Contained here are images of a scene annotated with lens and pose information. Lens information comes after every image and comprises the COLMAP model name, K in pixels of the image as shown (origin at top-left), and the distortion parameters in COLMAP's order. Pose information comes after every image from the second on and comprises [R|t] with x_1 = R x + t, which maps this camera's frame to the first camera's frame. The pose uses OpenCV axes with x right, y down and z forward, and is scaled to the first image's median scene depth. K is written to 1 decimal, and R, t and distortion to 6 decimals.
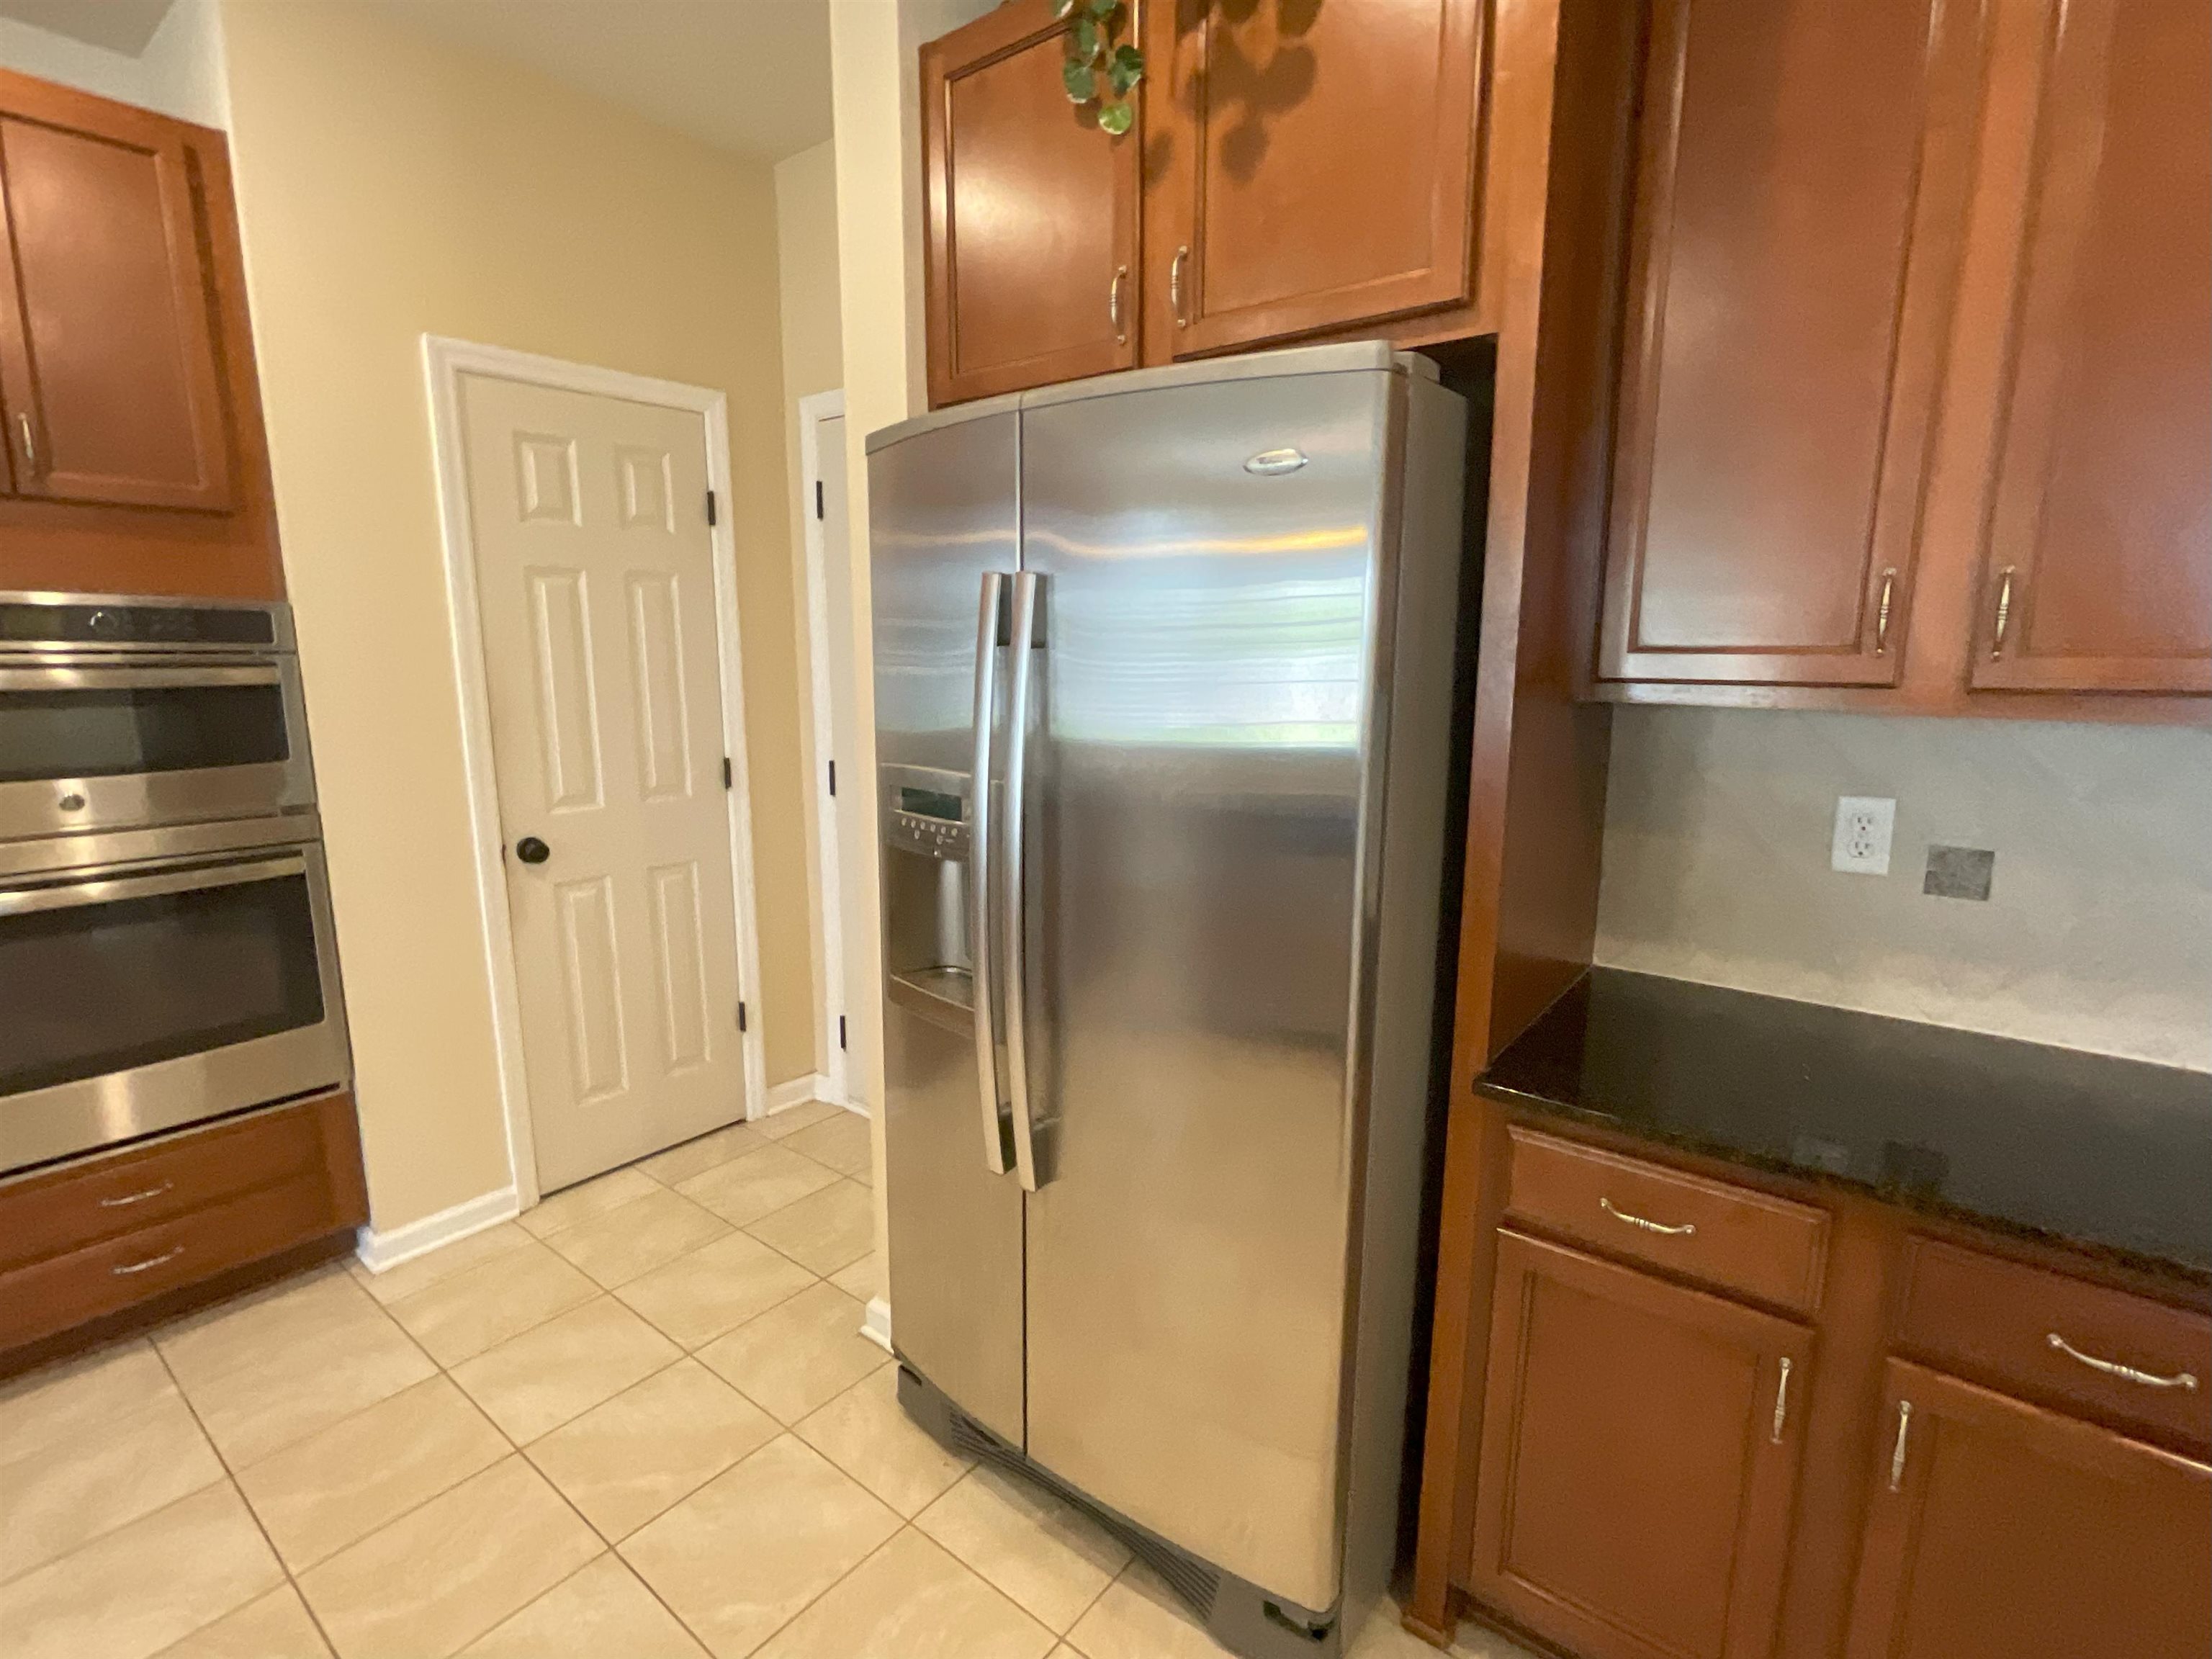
lens RADIAL K [[1058.3, 0, 1101.2], [0, 1058.3, 830.8], [0, 0, 1]] dist [-0.012369, 0.008159]
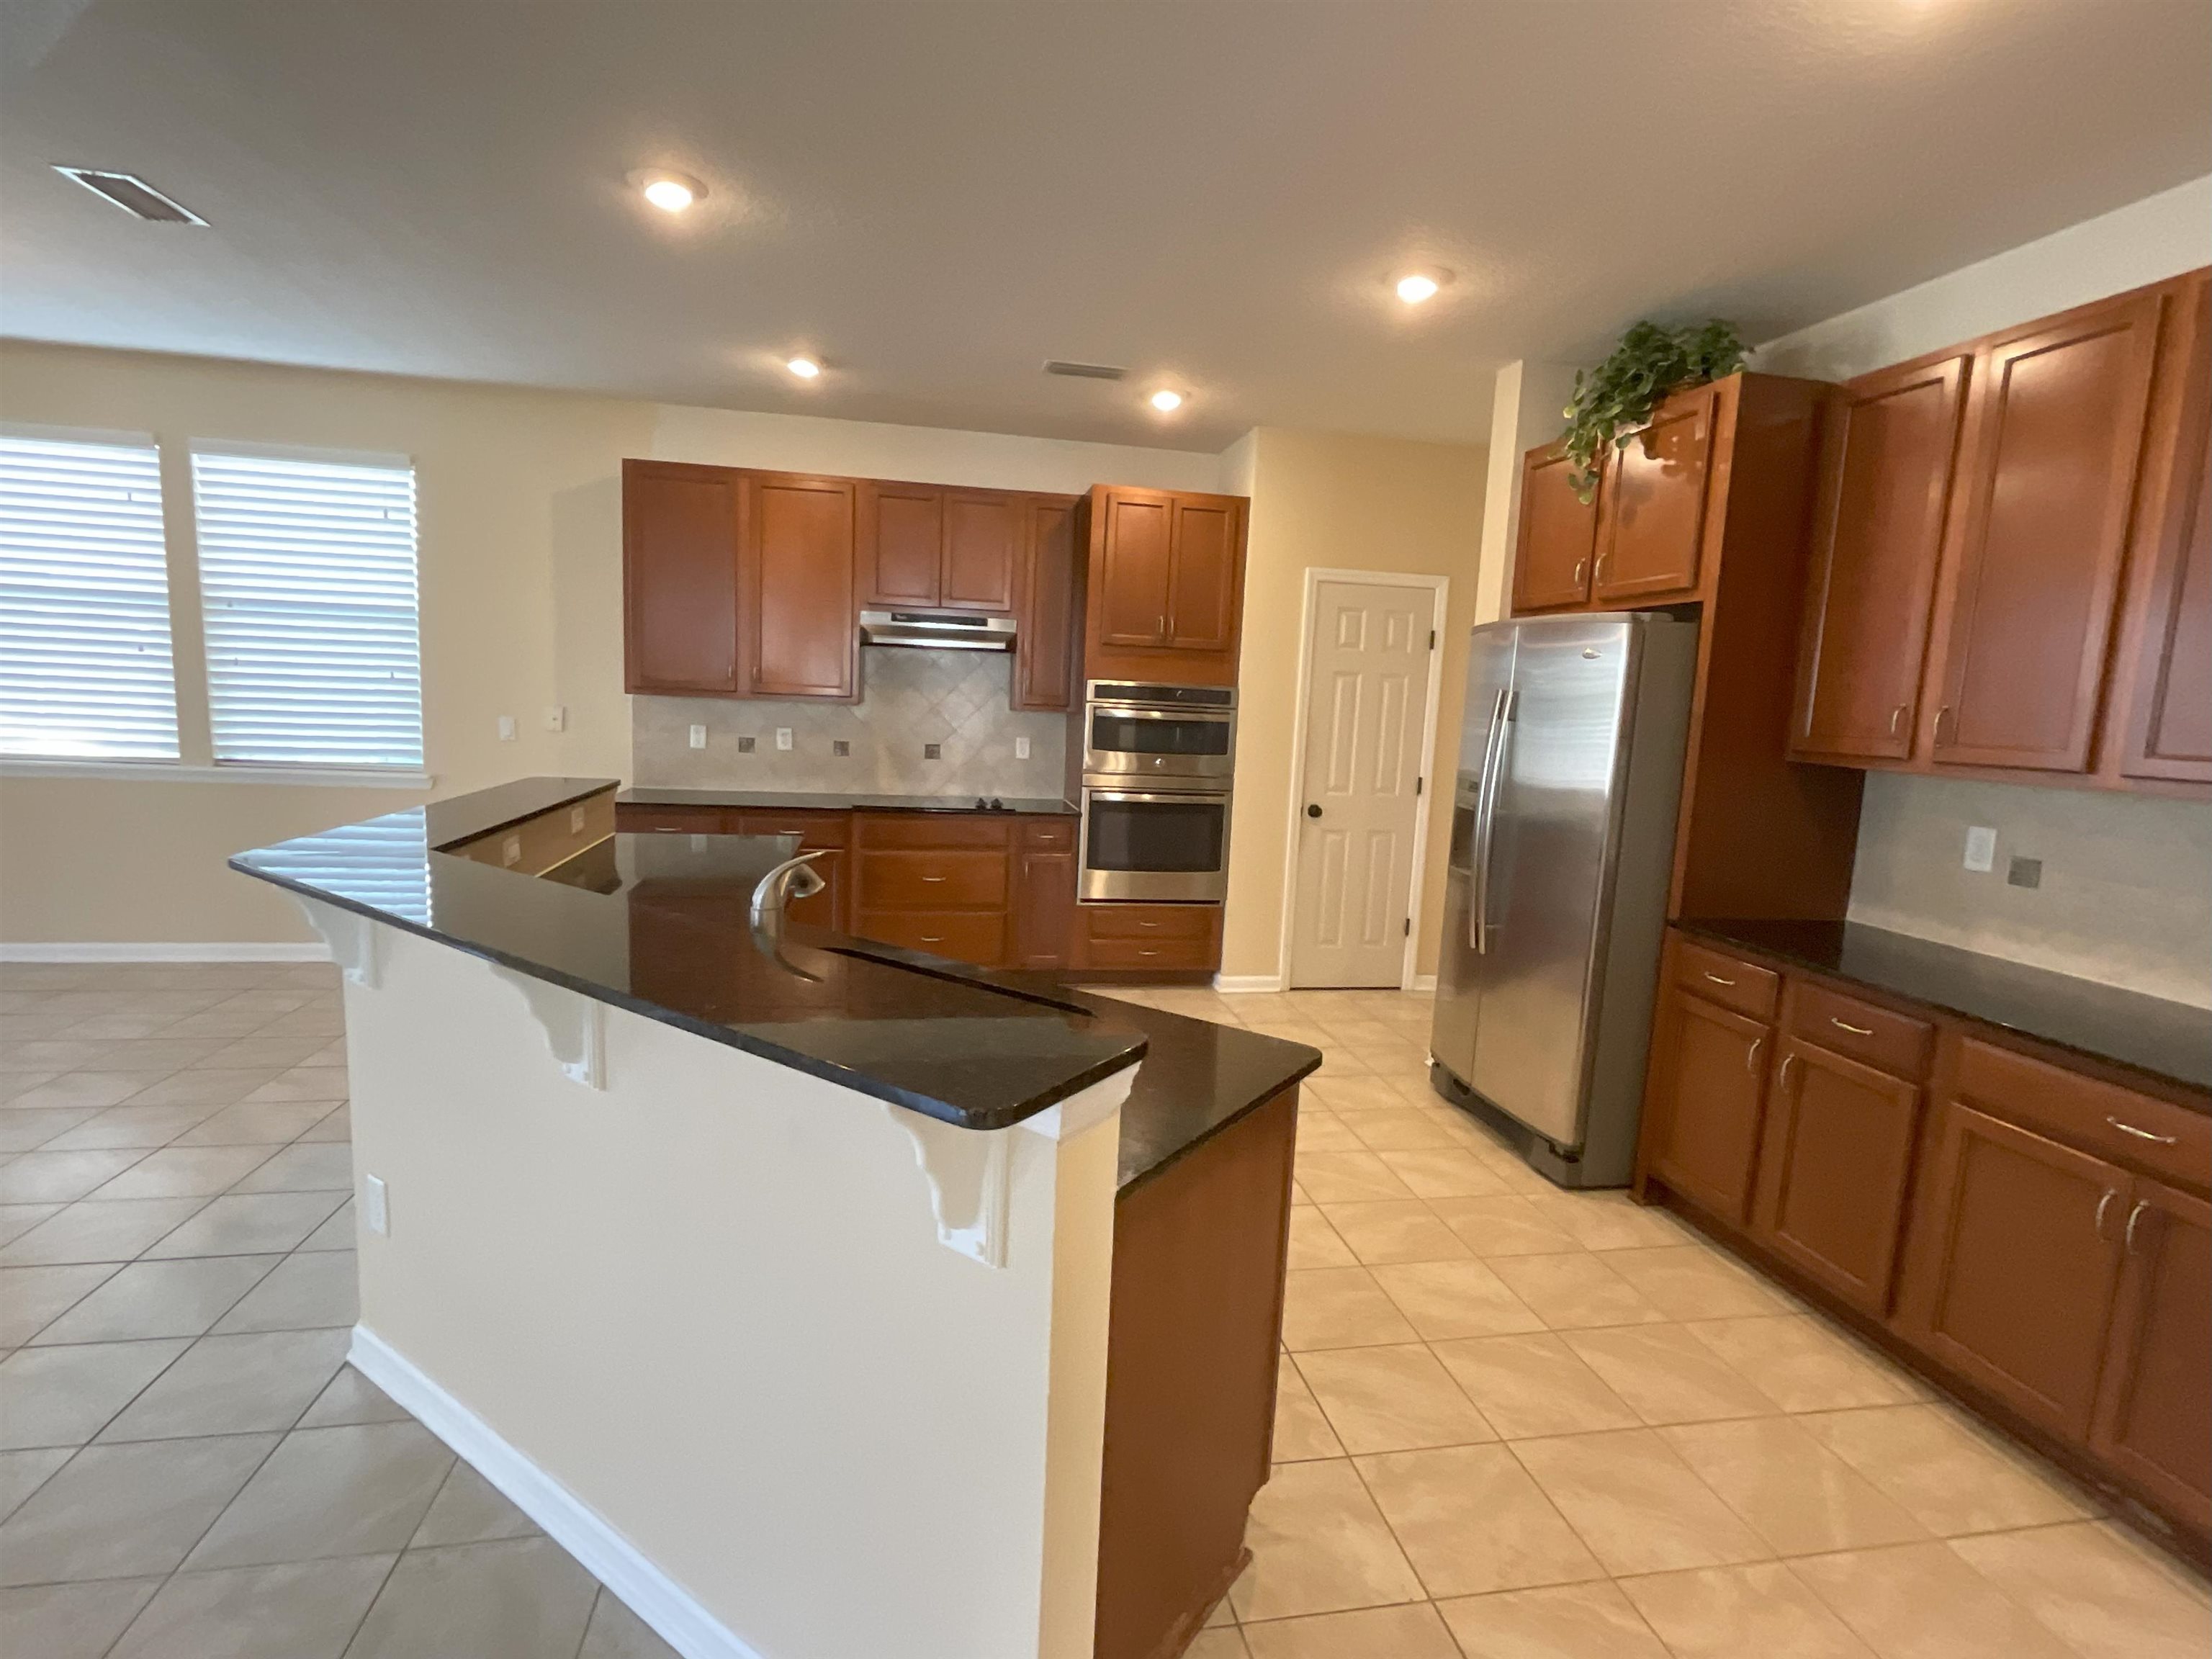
lens RADIAL K [[1058.3, 0, 1101.1], [0, 1058.3, 831.6], [0, 0, 1]] dist [-0.012369, 0.008159]
pose [[0.755890, 0.117711, -0.644030, 0.536968], [-0.158638, 0.987320, -0.005737, 0.158121], [0.635188, 0.106504, 0.764979, -0.938219]]
